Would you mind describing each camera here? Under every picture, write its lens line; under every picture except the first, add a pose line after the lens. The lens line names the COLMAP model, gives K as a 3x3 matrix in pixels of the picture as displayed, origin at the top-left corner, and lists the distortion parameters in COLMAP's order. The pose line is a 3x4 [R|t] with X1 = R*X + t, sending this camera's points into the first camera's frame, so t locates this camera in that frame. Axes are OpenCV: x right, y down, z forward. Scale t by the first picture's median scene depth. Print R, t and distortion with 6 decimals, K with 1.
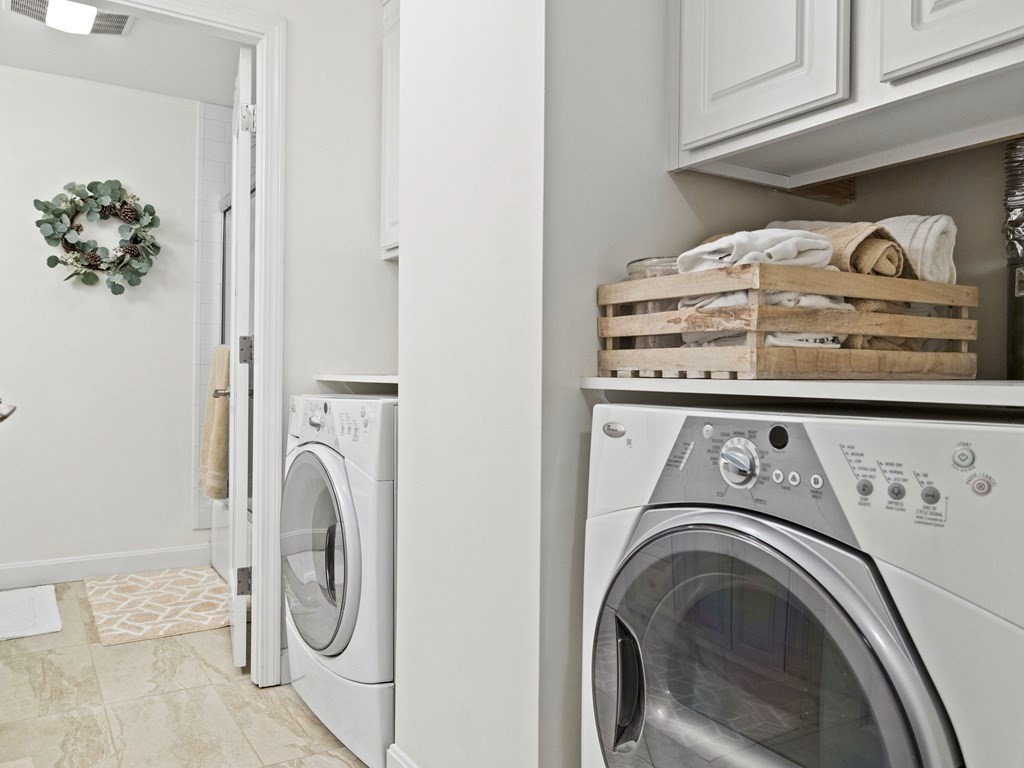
lens RADIAL K [[770.2, 0, 512.4], [0, 770.2, 383.5], [0, 0, 1]] dist [0.010606, 0.004729]
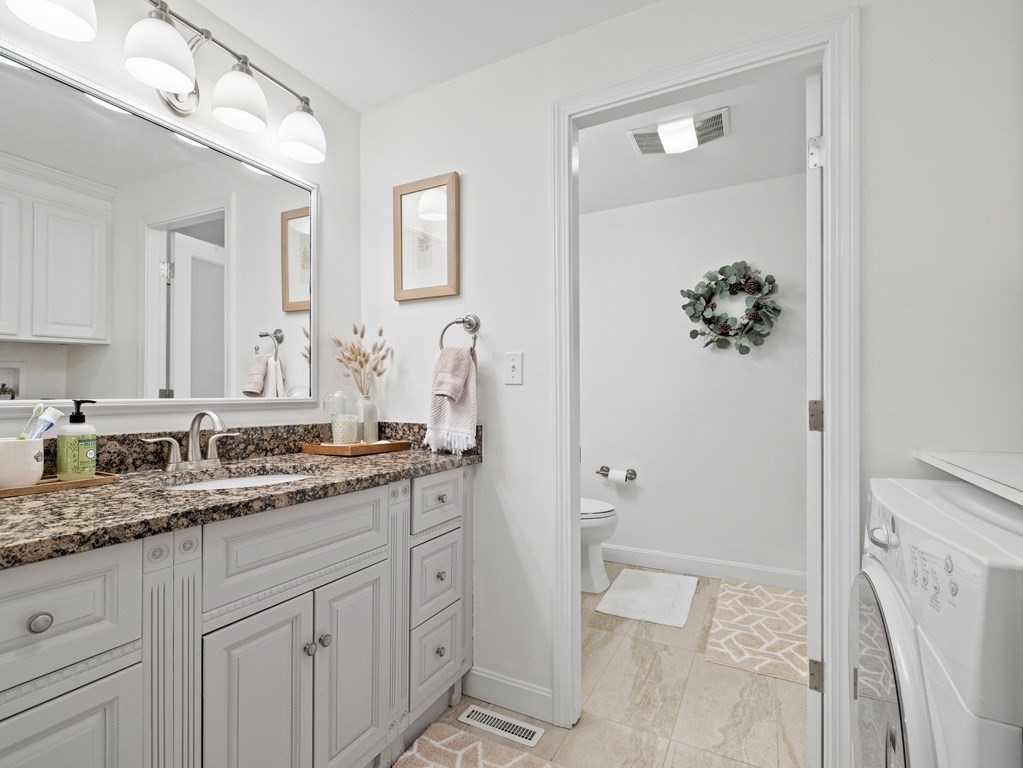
lens RADIAL K [[484.2, 0, 510.4], [0, 484.2, 393.0], [0, 0, 1]] dist [-0.002296, 0.001071]
pose [[0.485993, -0.006608, -0.873938, -0.023874], [-0.002556, 0.999956, -0.008982, -0.048041], [0.873959, 0.006599, 0.485955, 0.318966]]
